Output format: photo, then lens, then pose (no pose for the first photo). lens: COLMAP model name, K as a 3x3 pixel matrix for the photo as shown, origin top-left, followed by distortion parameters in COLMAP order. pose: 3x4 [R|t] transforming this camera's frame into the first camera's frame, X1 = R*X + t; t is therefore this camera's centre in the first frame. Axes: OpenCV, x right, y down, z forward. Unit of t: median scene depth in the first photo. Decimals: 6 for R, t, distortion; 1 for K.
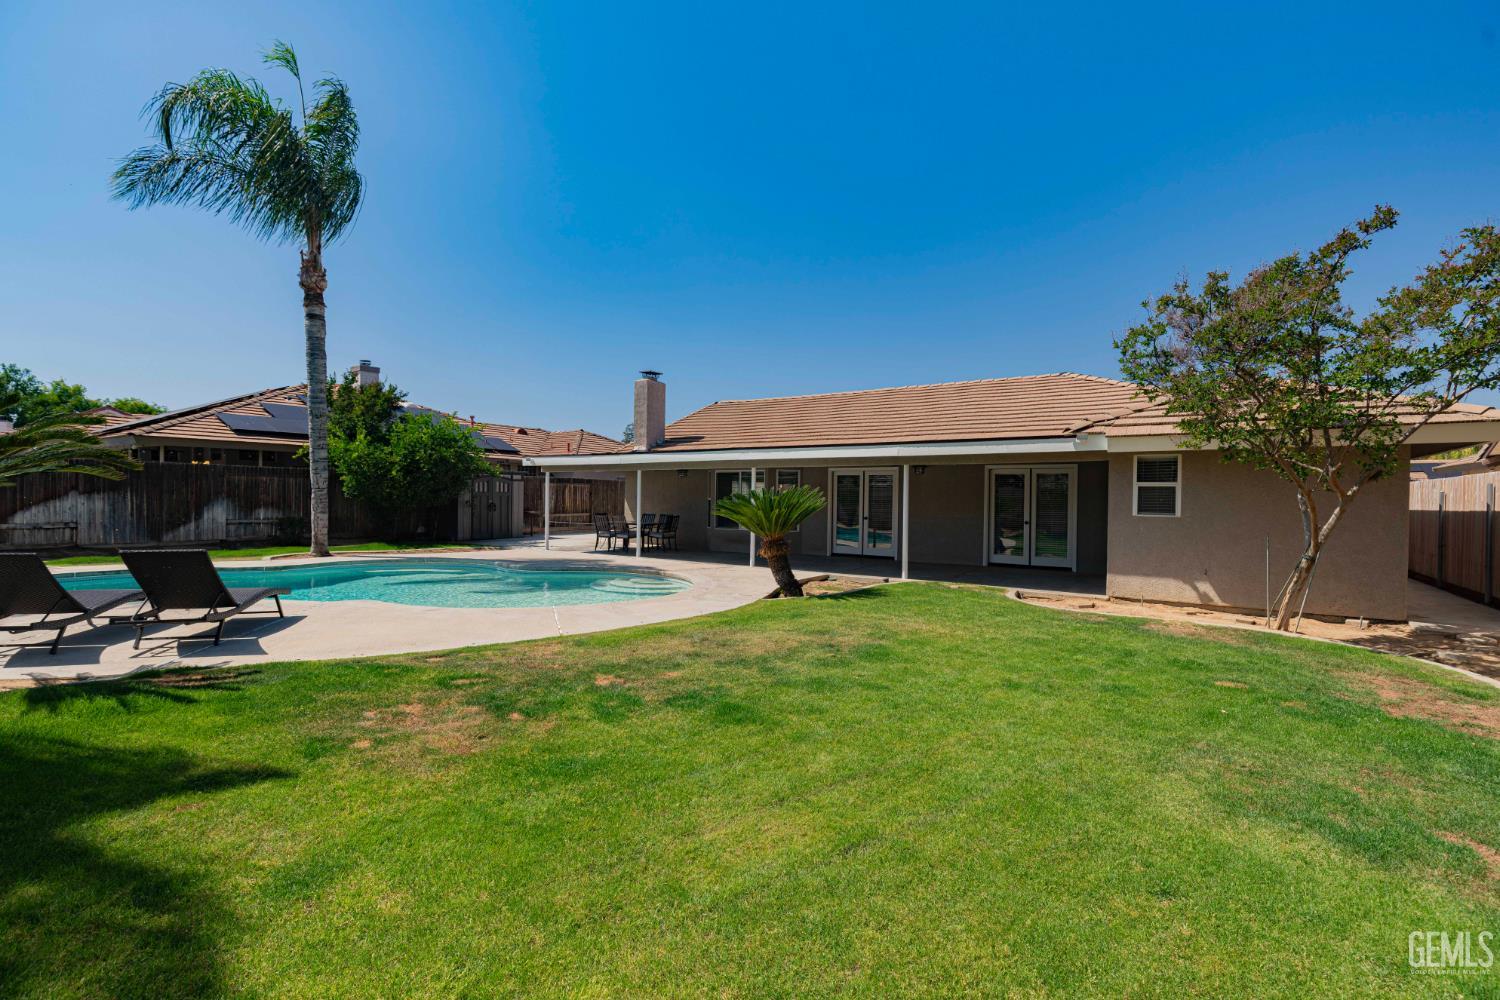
lens RADIAL K [[680.5, 0, 750.0], [0, 680.5, 500.0], [0, 0, 1]] dist [-0.000262, -0.000043]
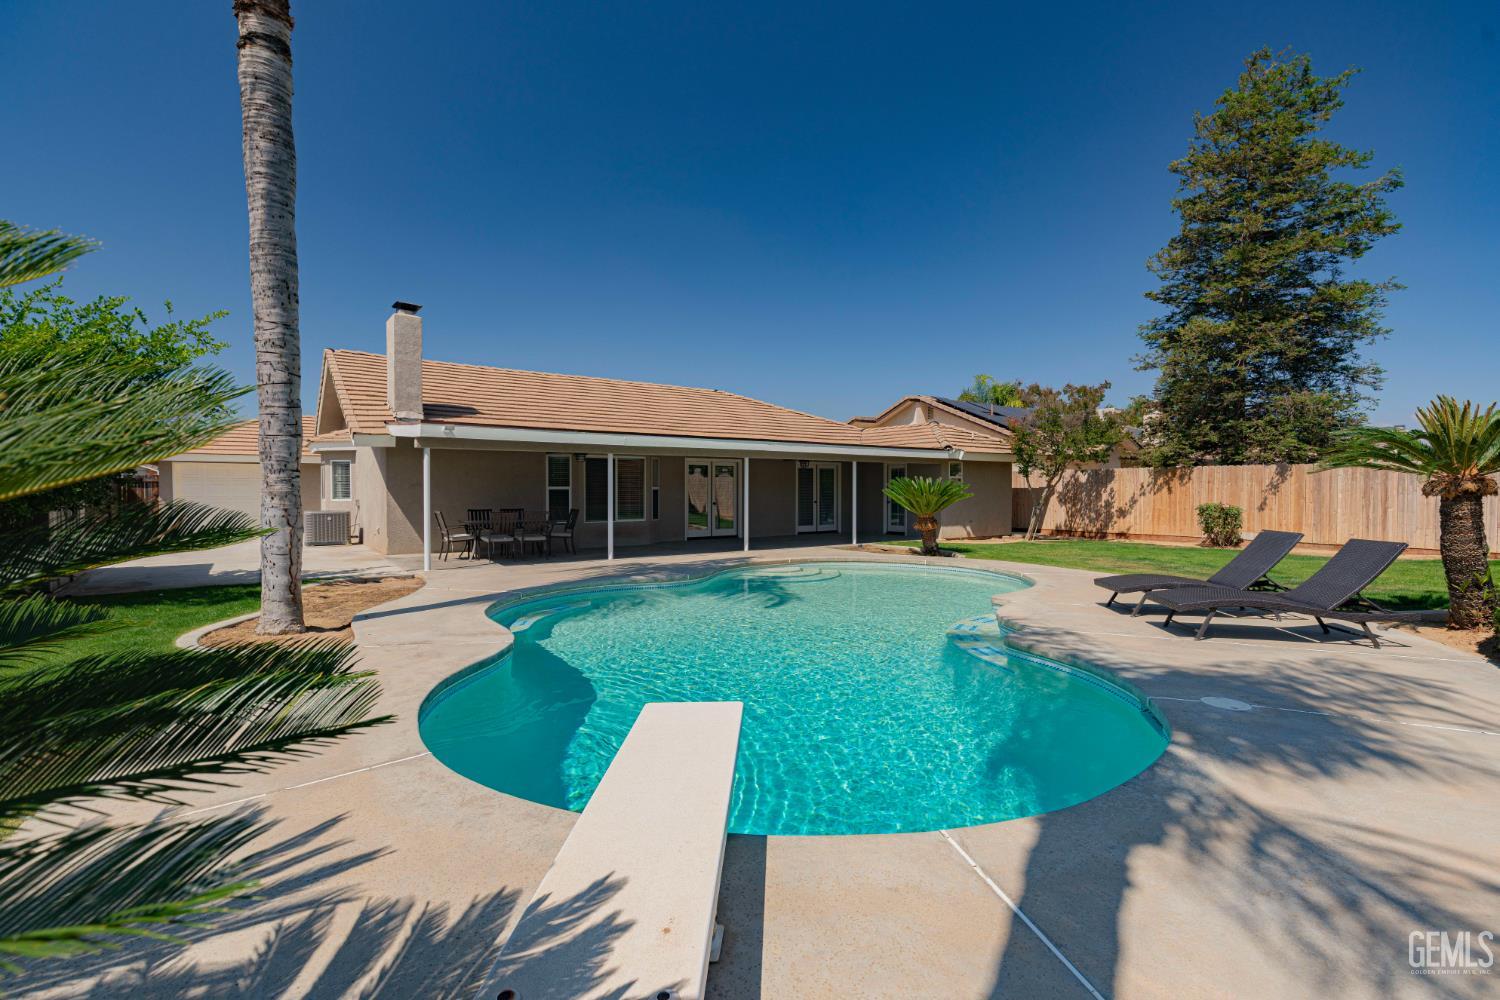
lens RADIAL K [[668.3, 0, 752.3], [0, 668.3, 503.4], [0, 0, 1]] dist [0.001105, 0.000130]
pose [[0.343493, -0.030686, 0.938654, -0.898760], [0.006760, 0.999521, 0.030202, -0.006843], [-0.939131, -0.004028, 0.343536, 0.591117]]
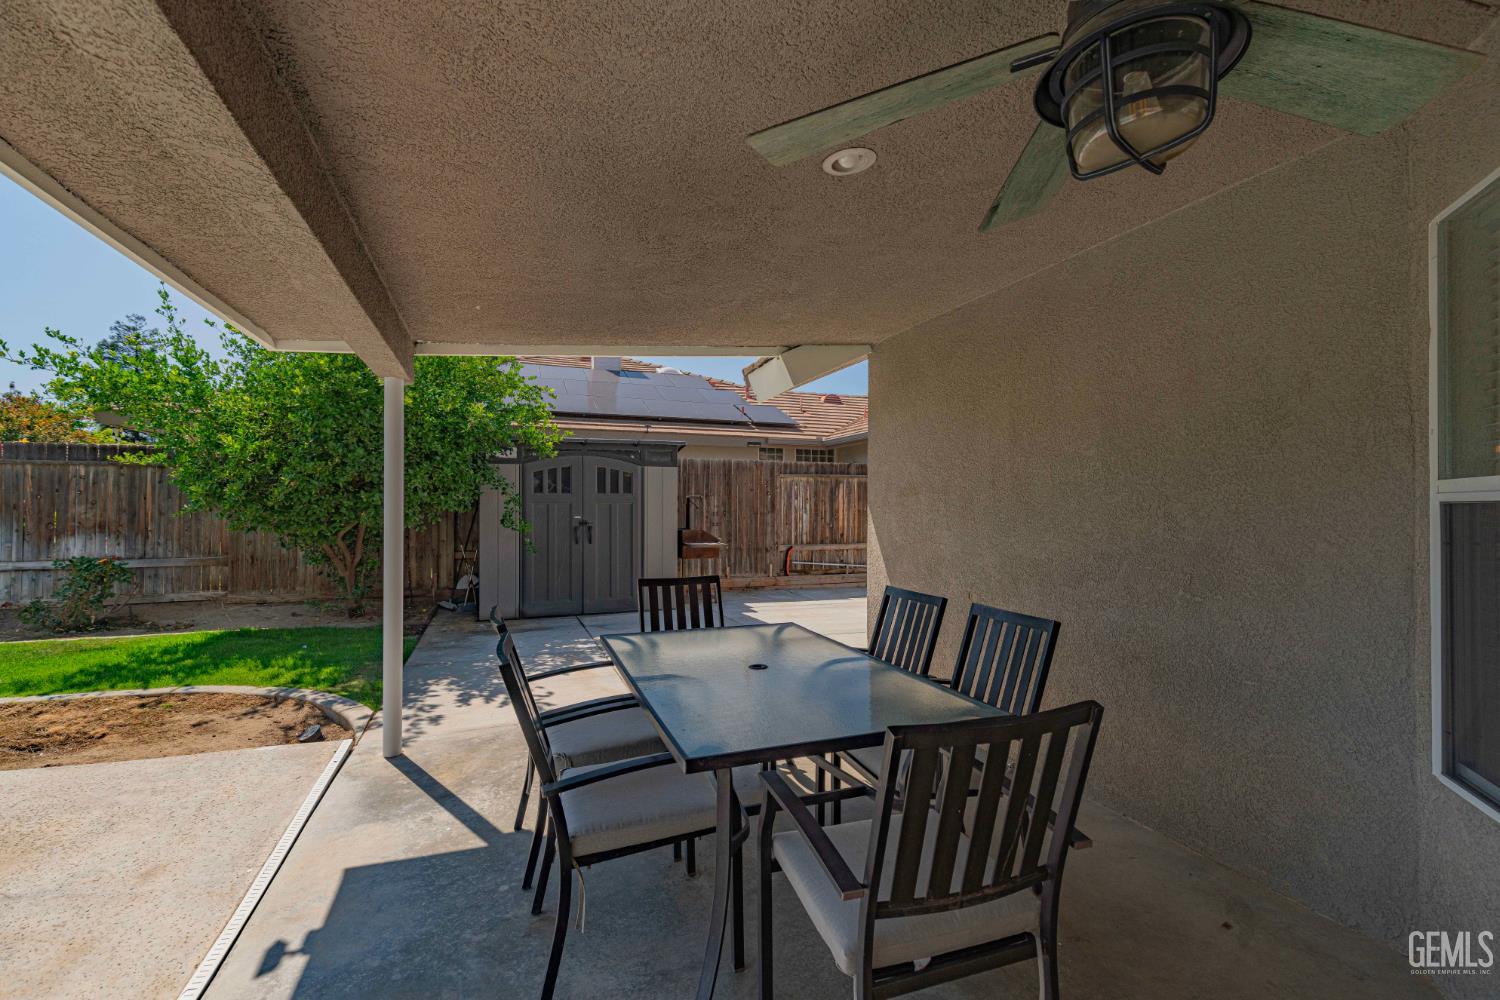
lens RADIAL K [[668.3, 0, 752.3], [0, 668.3, 503.4], [0, 0, 1]] dist [0.001105, 0.000130]
pose [[0.816463, -0.012420, -0.577264, -0.112915], [0.005413, 0.999889, -0.013858, -0.001277], [0.577372, 0.008190, 0.816440, 1.047546]]
